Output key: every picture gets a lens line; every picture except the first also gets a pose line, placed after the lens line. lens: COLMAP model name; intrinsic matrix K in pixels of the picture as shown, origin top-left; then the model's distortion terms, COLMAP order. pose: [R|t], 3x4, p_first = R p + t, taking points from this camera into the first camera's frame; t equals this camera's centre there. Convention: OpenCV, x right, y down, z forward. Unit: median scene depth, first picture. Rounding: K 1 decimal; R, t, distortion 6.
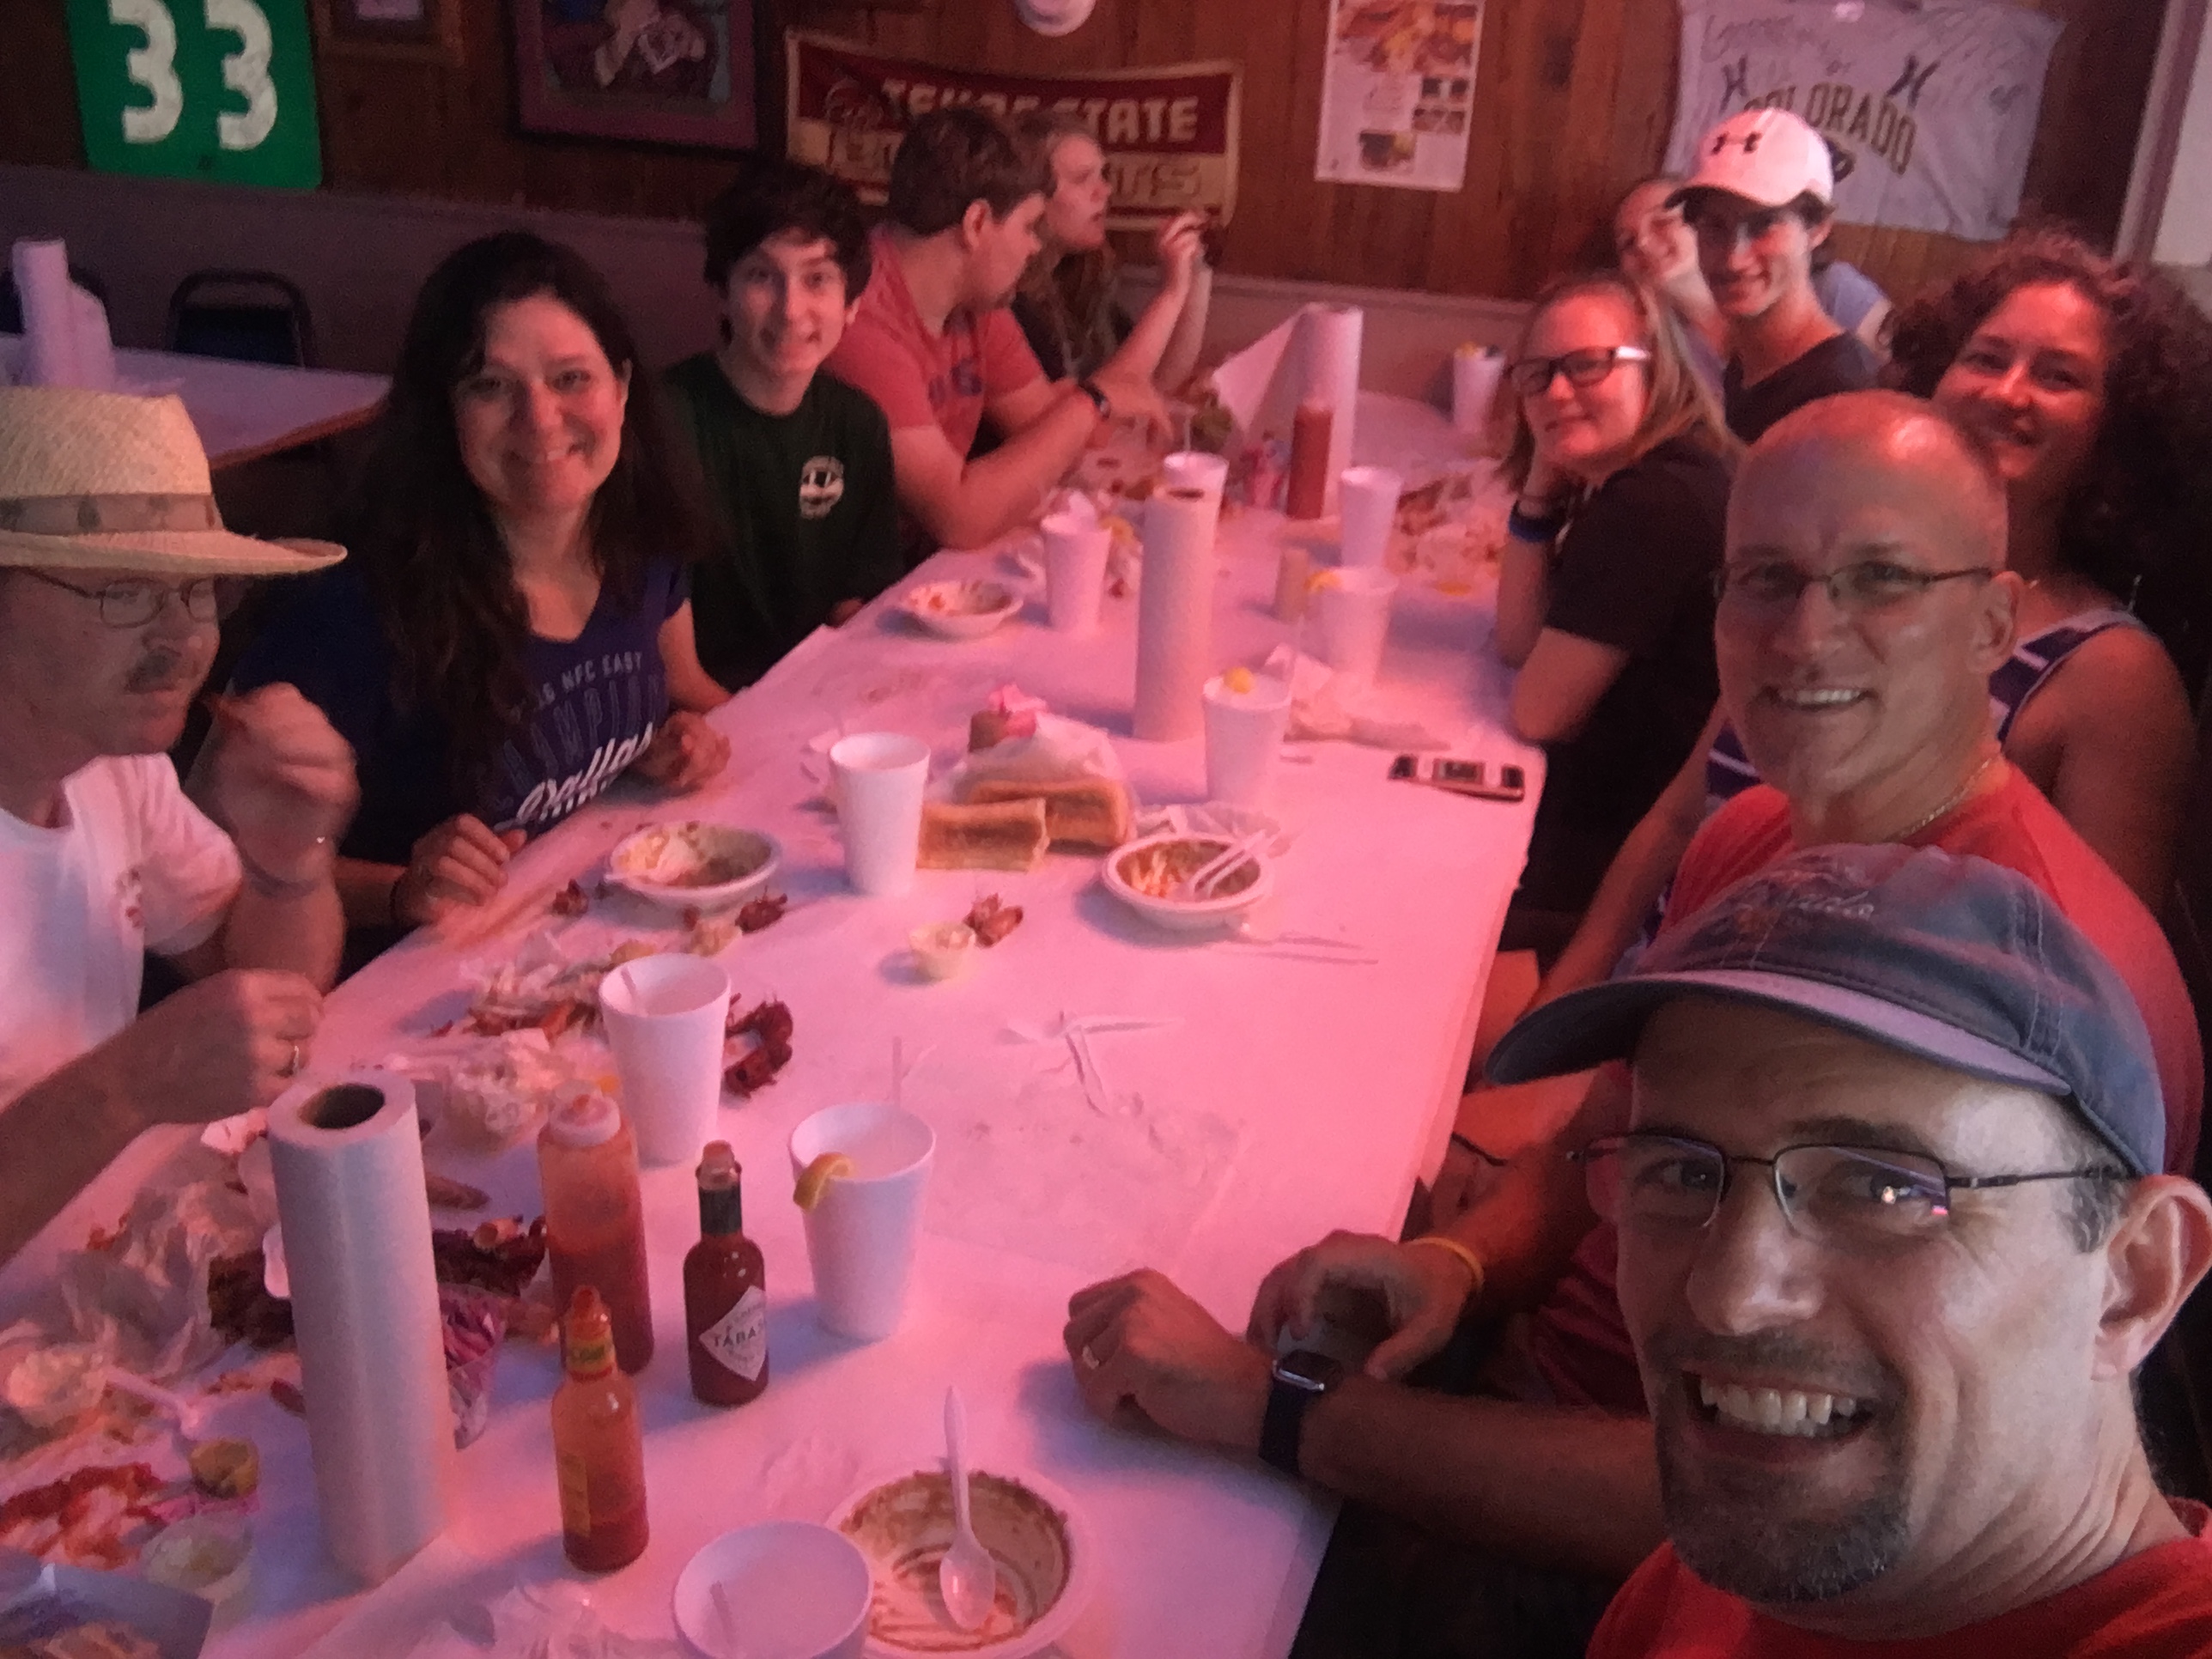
lens RADIAL K [[2098.7, 0, 1116.3], [0, 2098.7, 833.1], [0, 0, 1]] dist [0.052687, -0.136711]
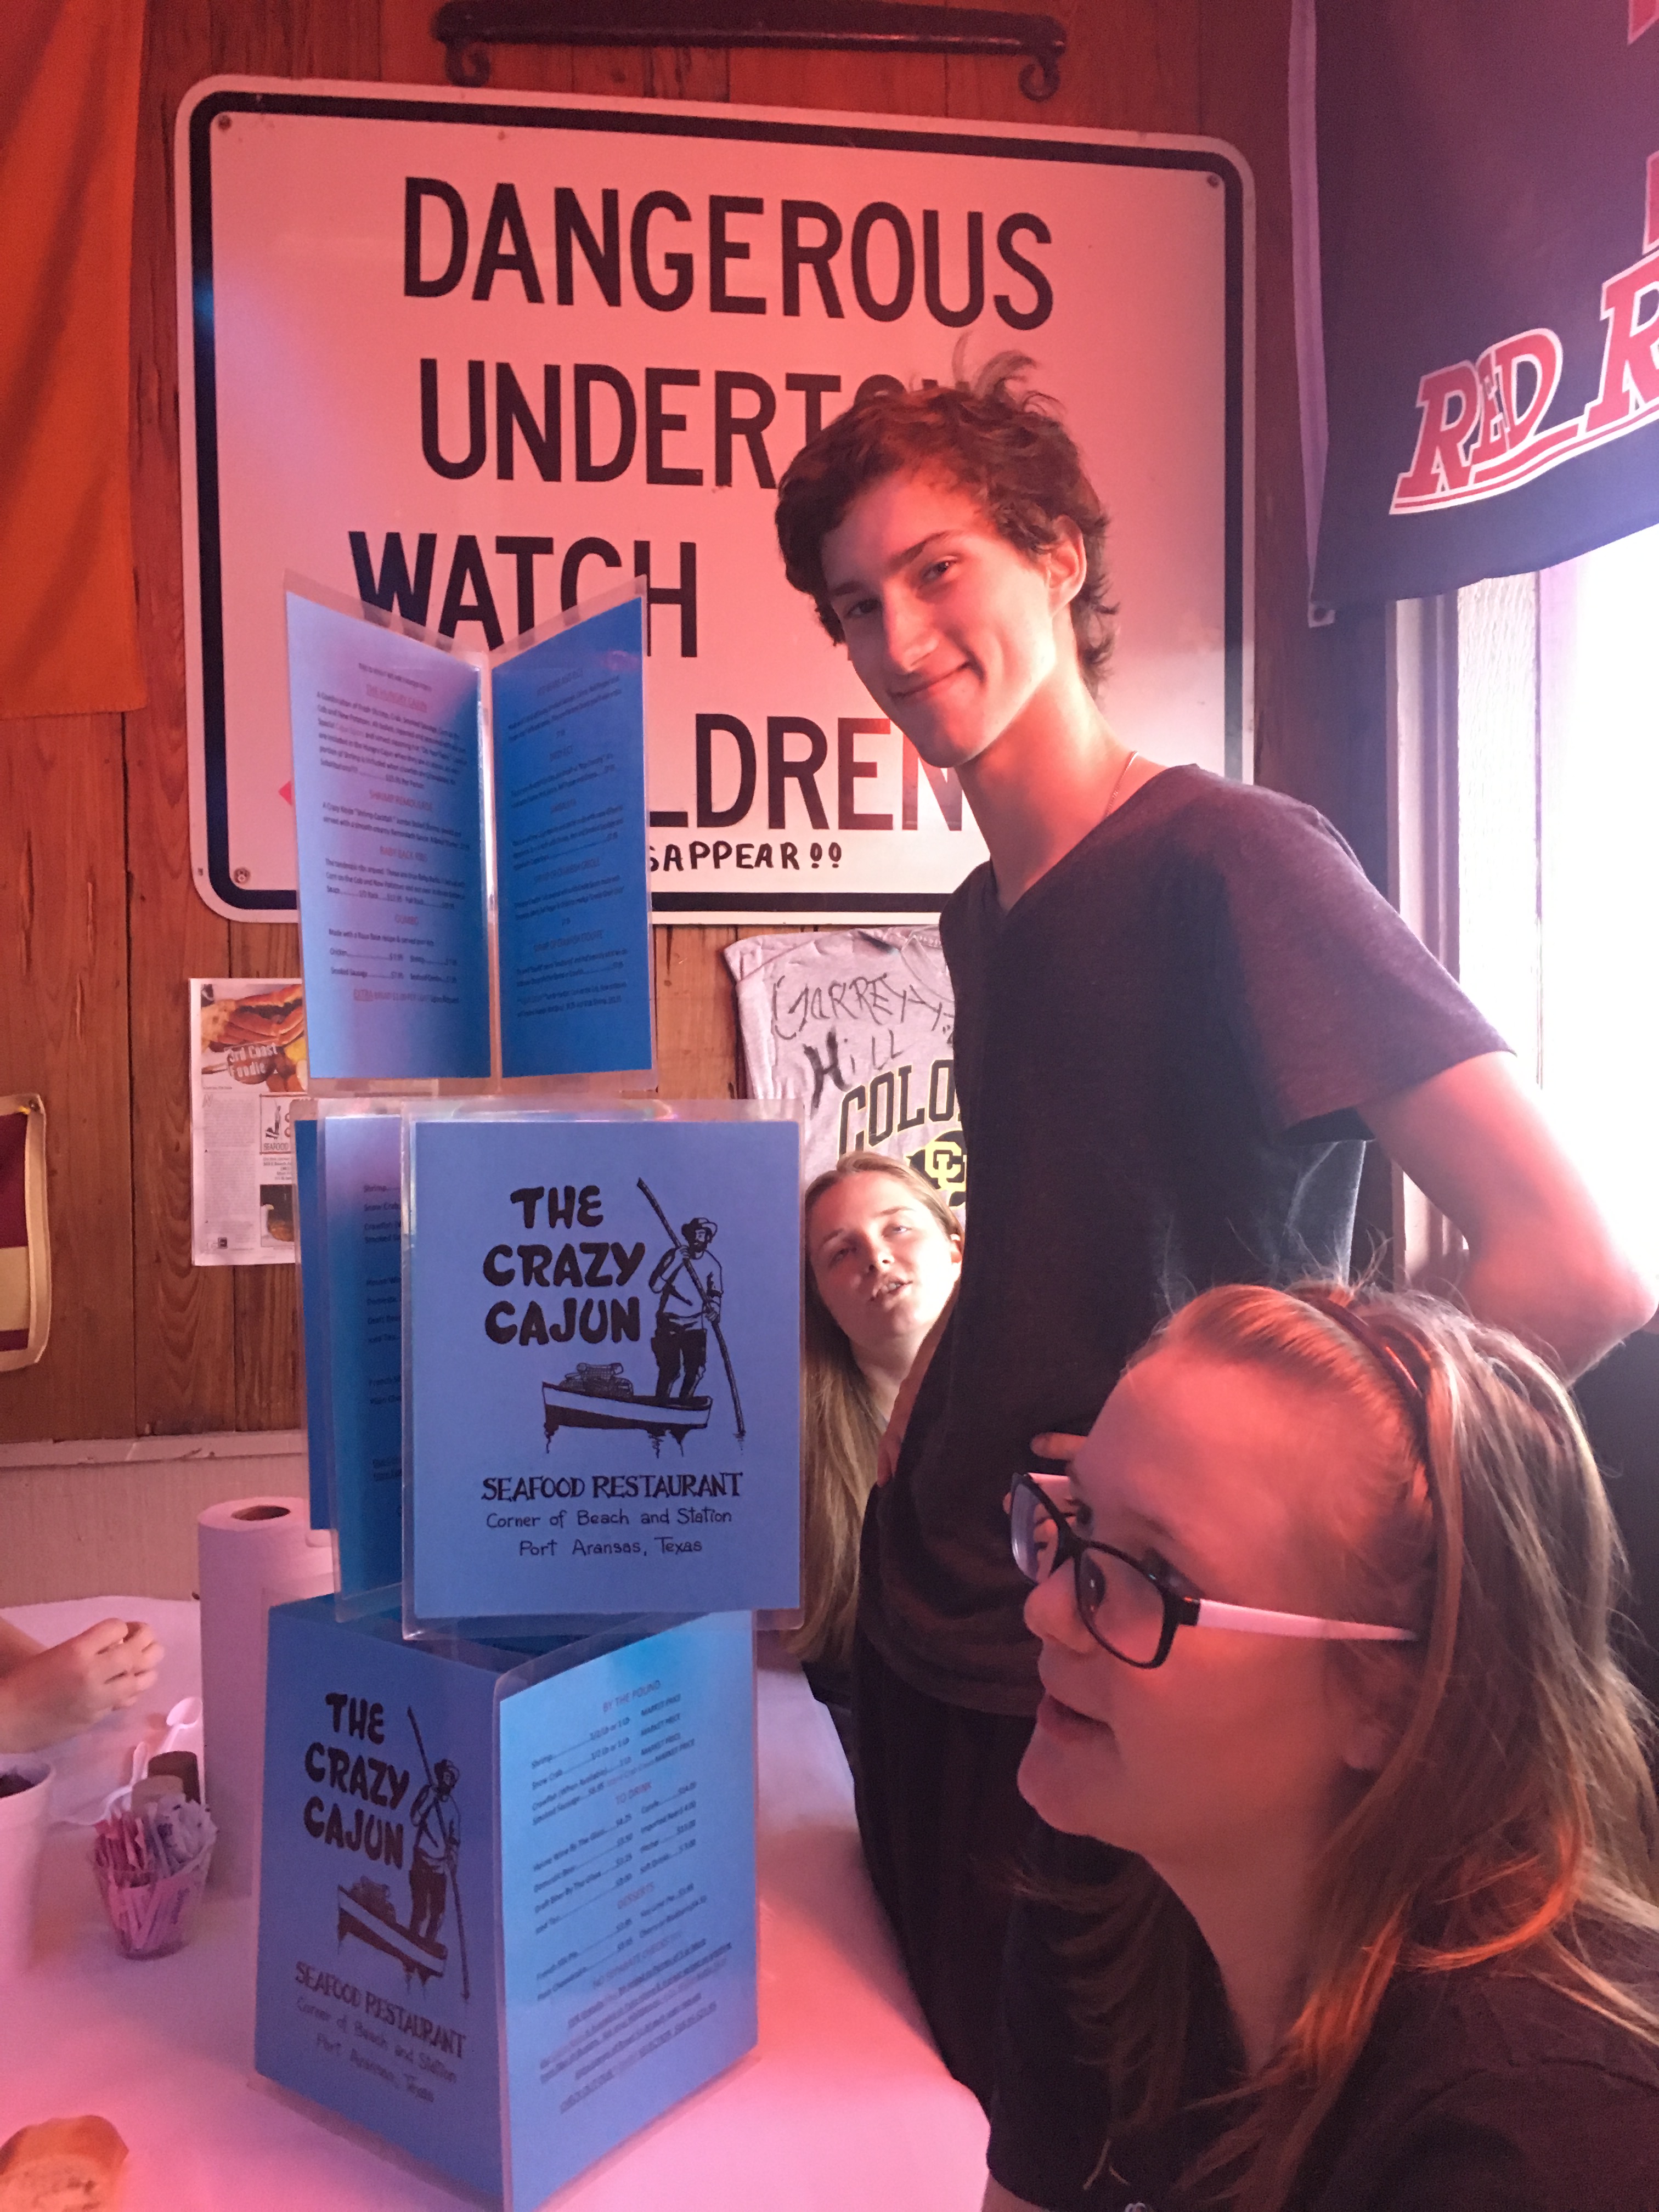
lens RADIAL K [[1902.0, 0, 832.2], [0, 1902.0, 1098.2], [0, 0, 1]] dist [0.063074, -0.090670]
pose [[0.903044, -0.058847, 0.425497, 0.041479], [0.224020, 0.909712, -0.349628, -0.168352], [-0.366505, 0.411050, 0.834693, 0.628845]]
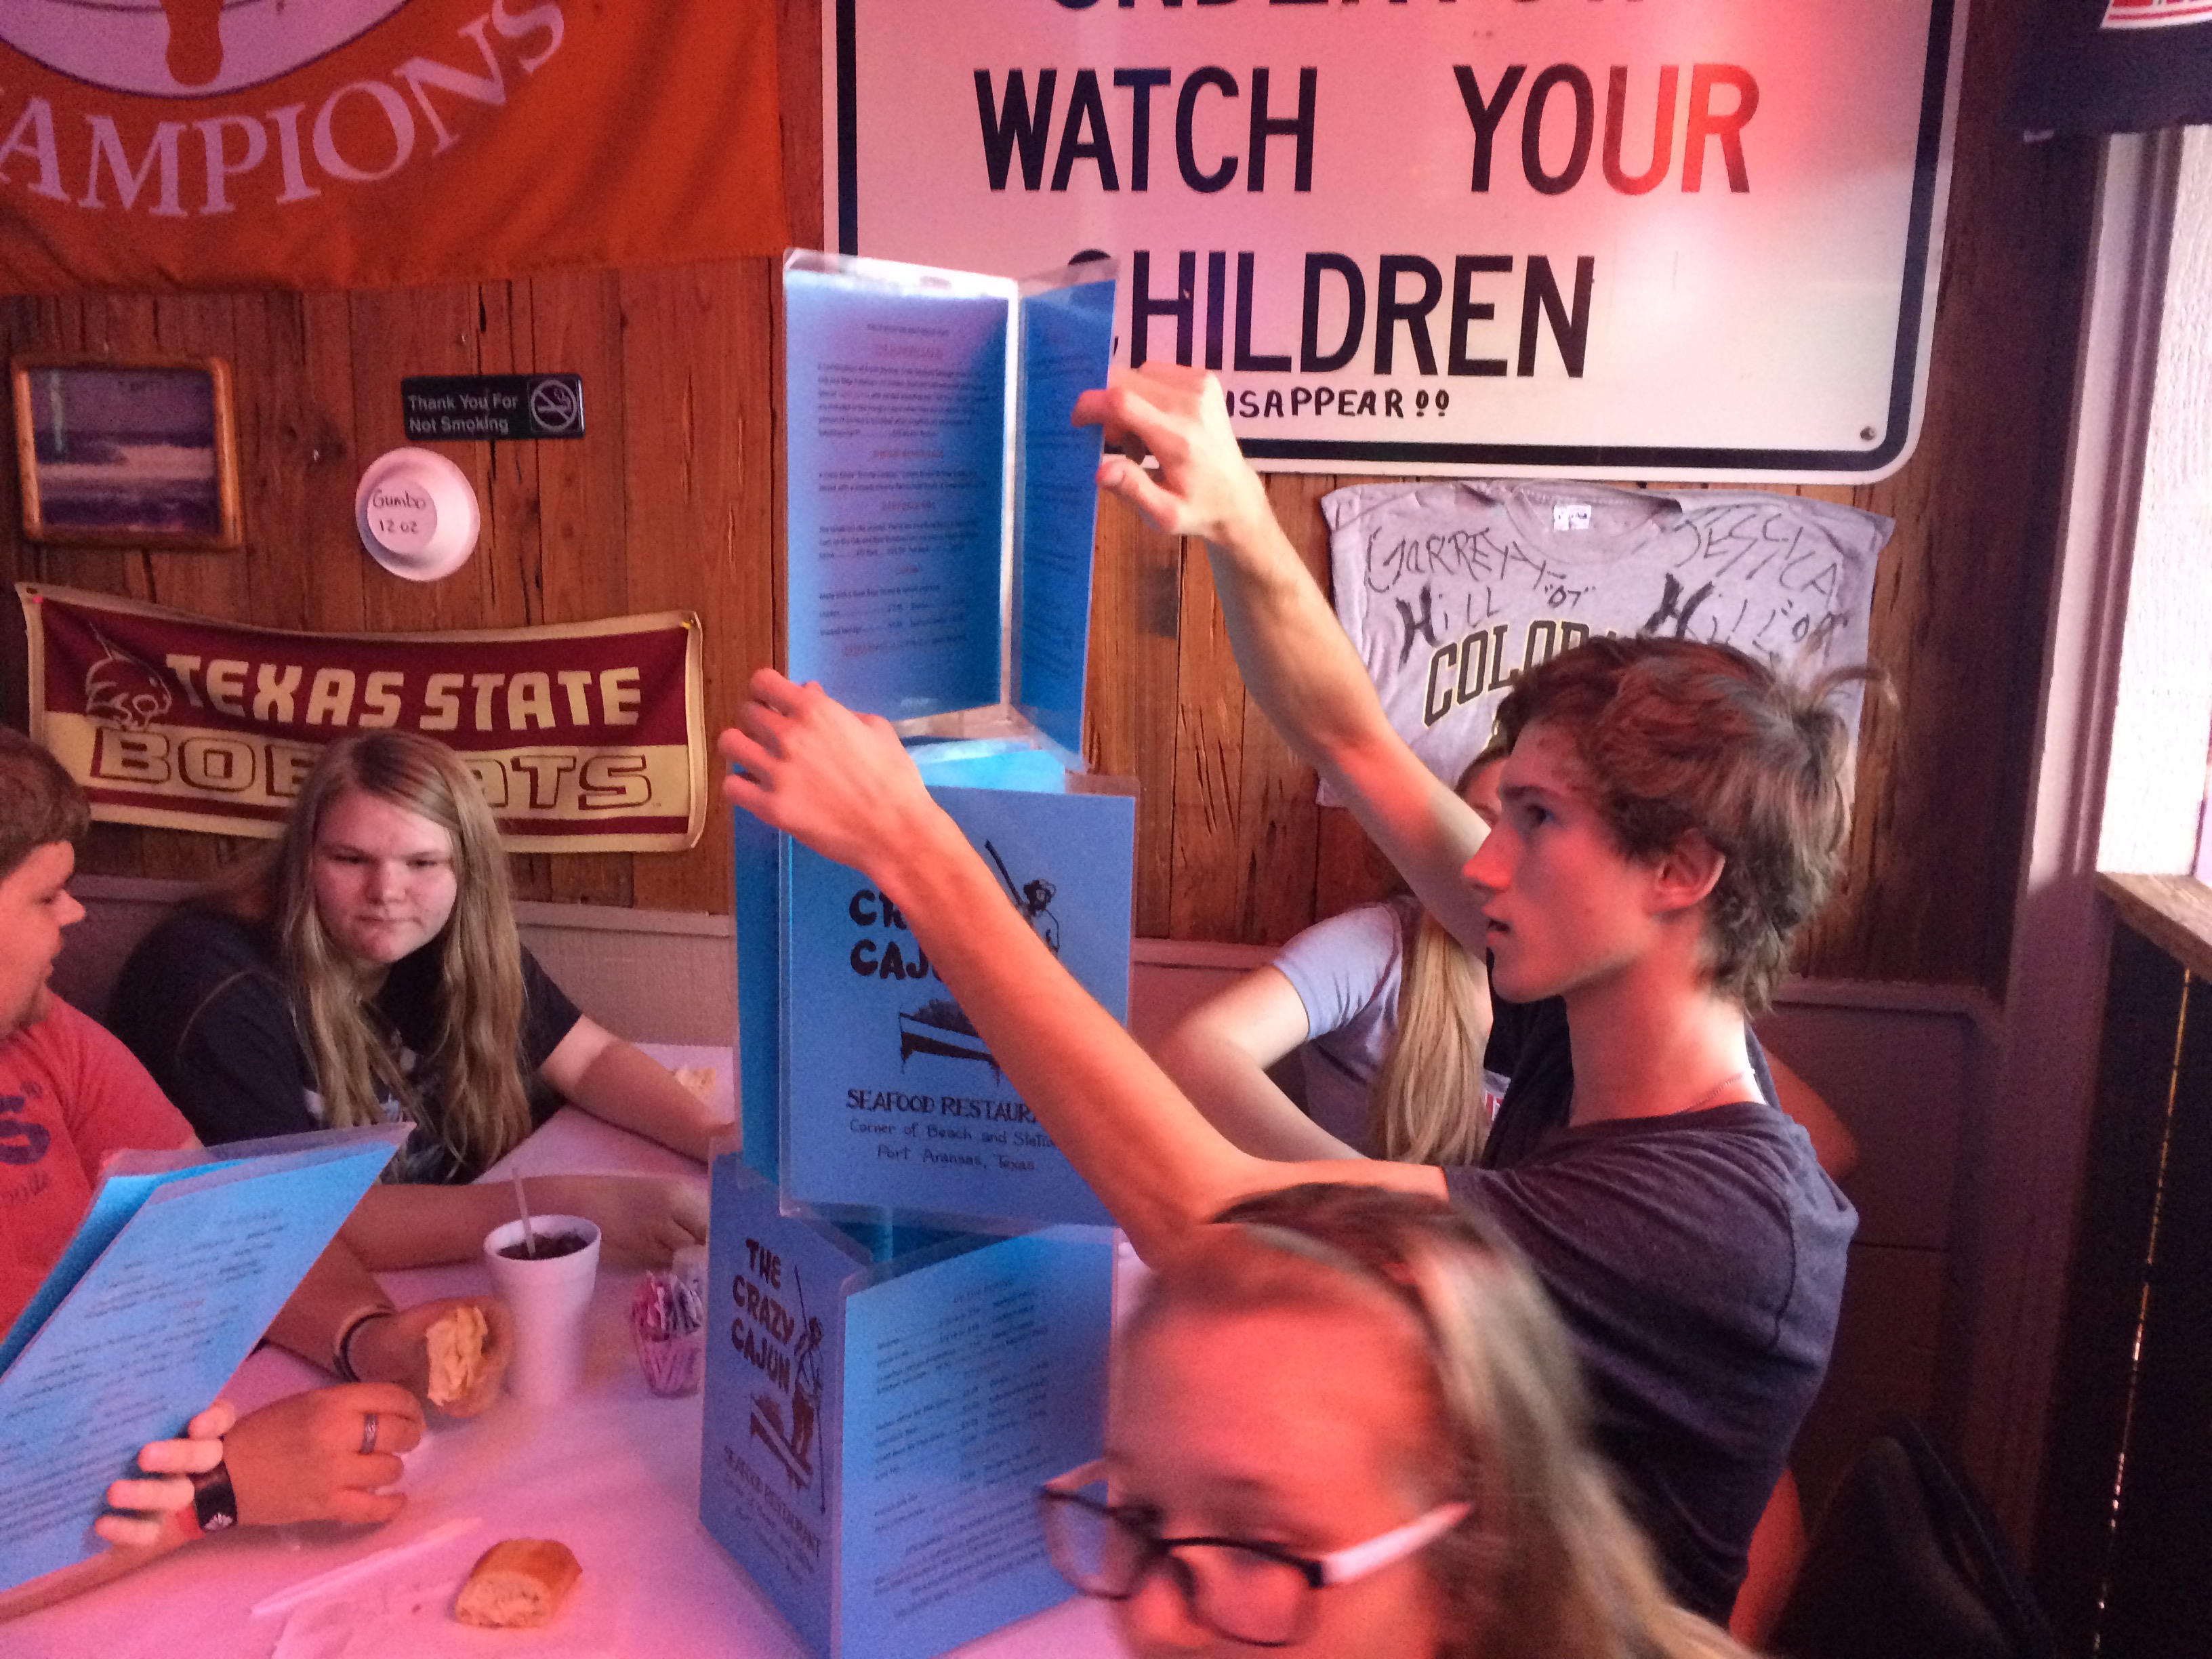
lens RADIAL K [[1897.1, 0, 1095.4], [0, 1897.1, 820.8], [0, 0, 1]] dist [0.082594, -0.123449]
pose [[0.990428, -0.040275, 0.132027, 0.139167], [0.071286, 0.968303, -0.239388, -0.200549], [-0.118201, 0.246508, 0.961906, 0.568015]]
